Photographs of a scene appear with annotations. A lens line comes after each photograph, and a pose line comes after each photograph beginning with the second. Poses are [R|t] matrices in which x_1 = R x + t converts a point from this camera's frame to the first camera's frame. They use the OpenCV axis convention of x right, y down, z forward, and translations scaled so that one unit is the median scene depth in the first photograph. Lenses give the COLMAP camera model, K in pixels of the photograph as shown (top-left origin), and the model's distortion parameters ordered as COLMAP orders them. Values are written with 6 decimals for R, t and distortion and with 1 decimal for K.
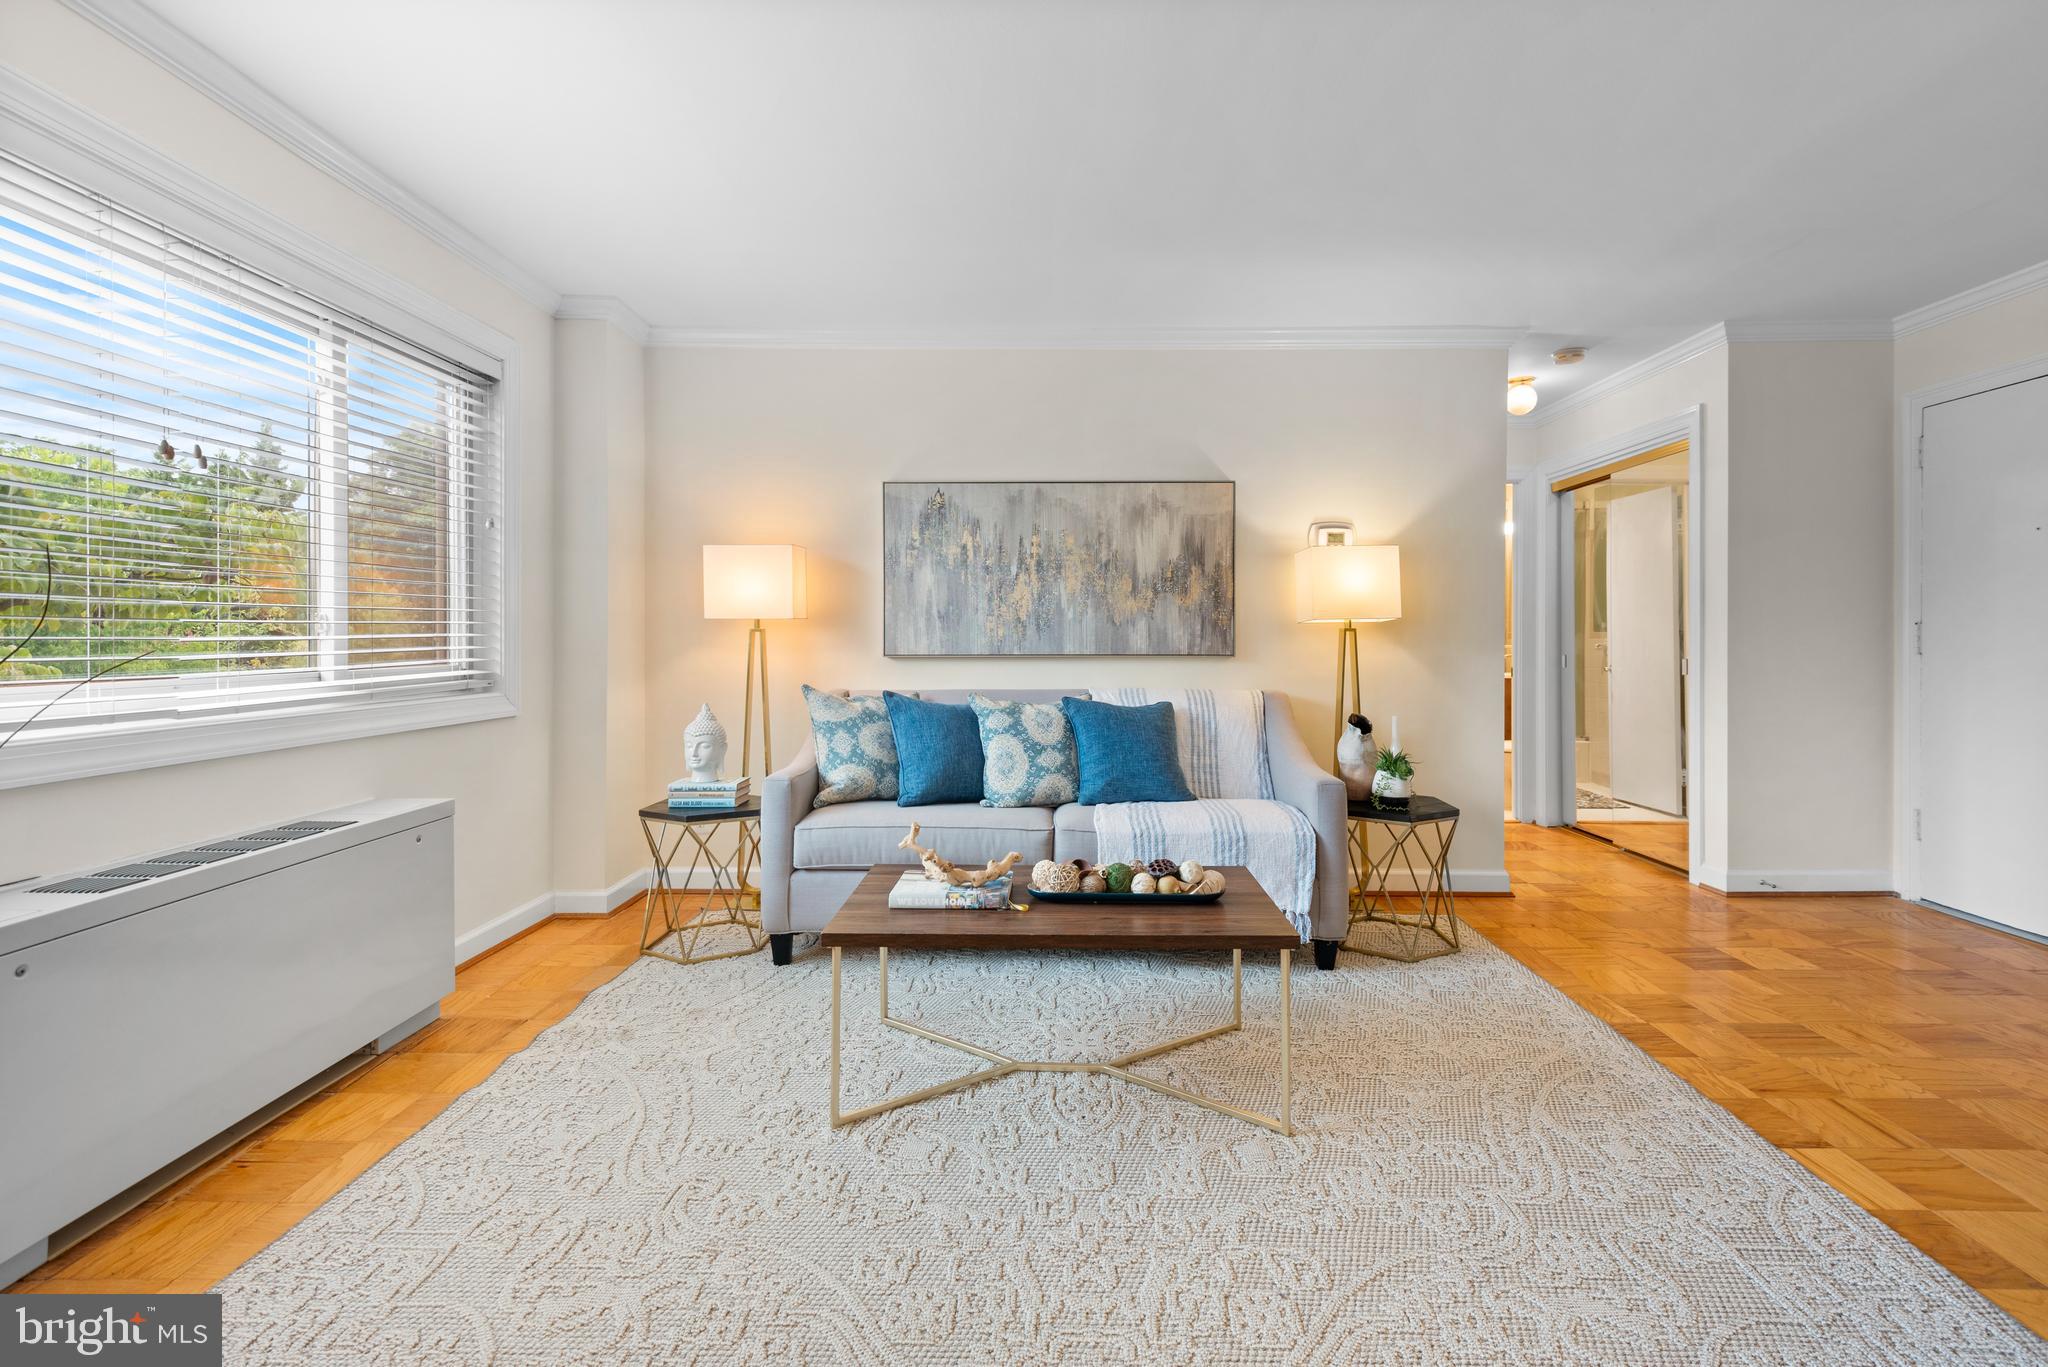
lens RADIAL K [[926.4, 0, 1055.9], [0, 926.4, 625.1], [0, 0, 1]] dist [0.026635, -0.011191]
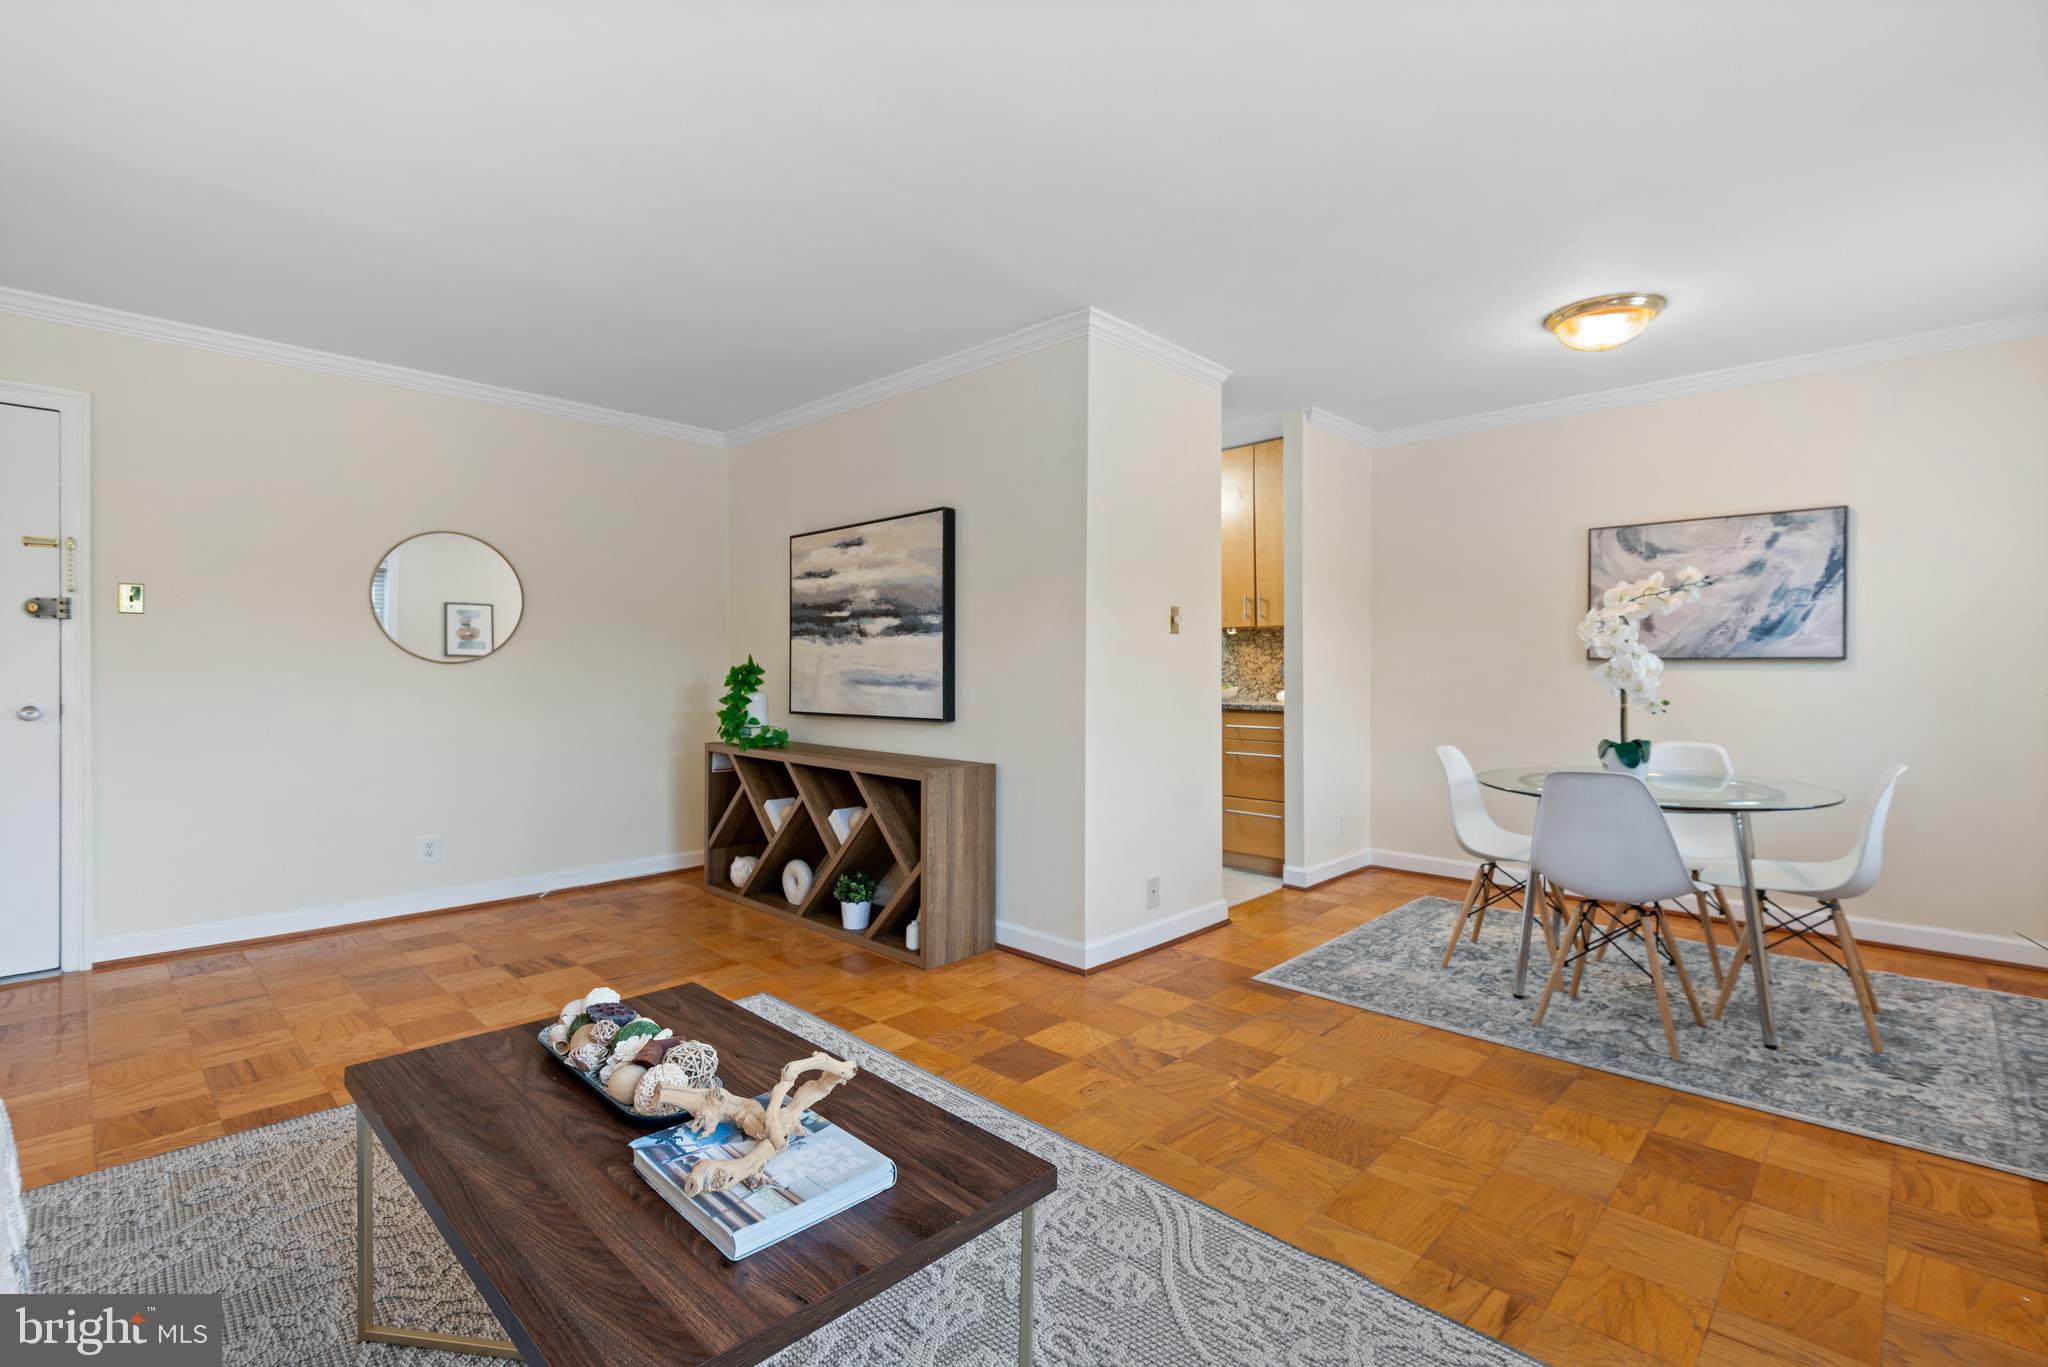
lens RADIAL K [[926.4, 0, 1032.0], [0, 926.4, 670.7], [0, 0, 1]] dist [0.026635, -0.011191]
pose [[-0.723129, 0.000632, 0.690712, -0.396343], [-0.010327, 0.999878, -0.011726, 0.011389], [-0.690635, -0.015612, -0.723035, 0.877338]]
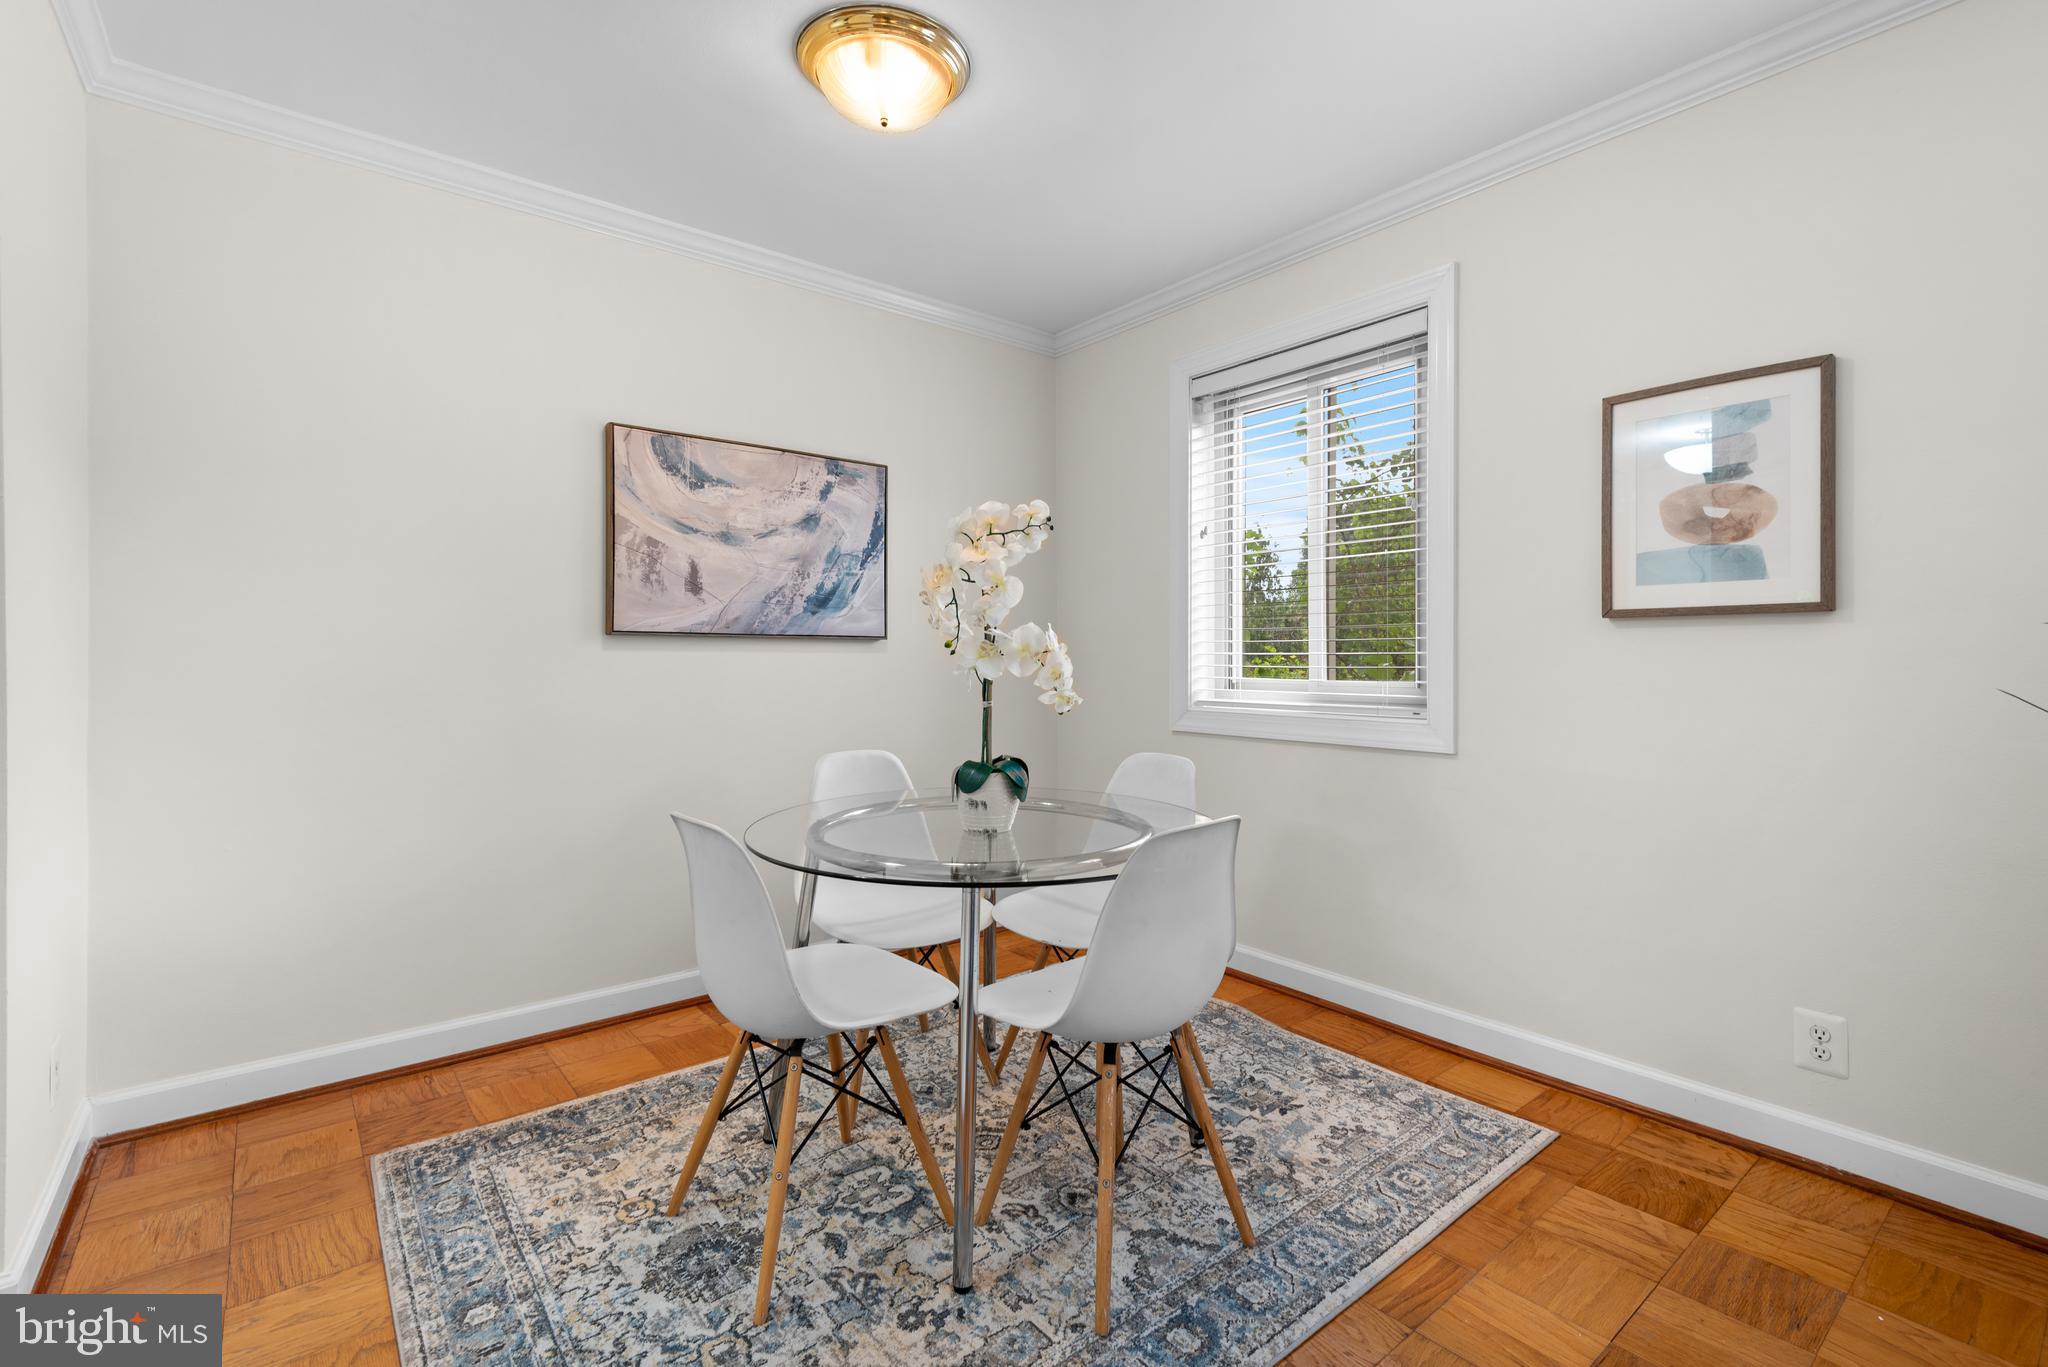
lens RADIAL K [[926.4, 0, 1052.1], [0, 926.4, 656.4], [0, 0, 1]] dist [0.026635, -0.011191]
pose [[-0.767146, 0.000909, -0.641471, 0.161000], [0.011437, 0.999859, -0.012261, 0.006531], [0.641370, -0.016743, -0.767049, 0.267324]]
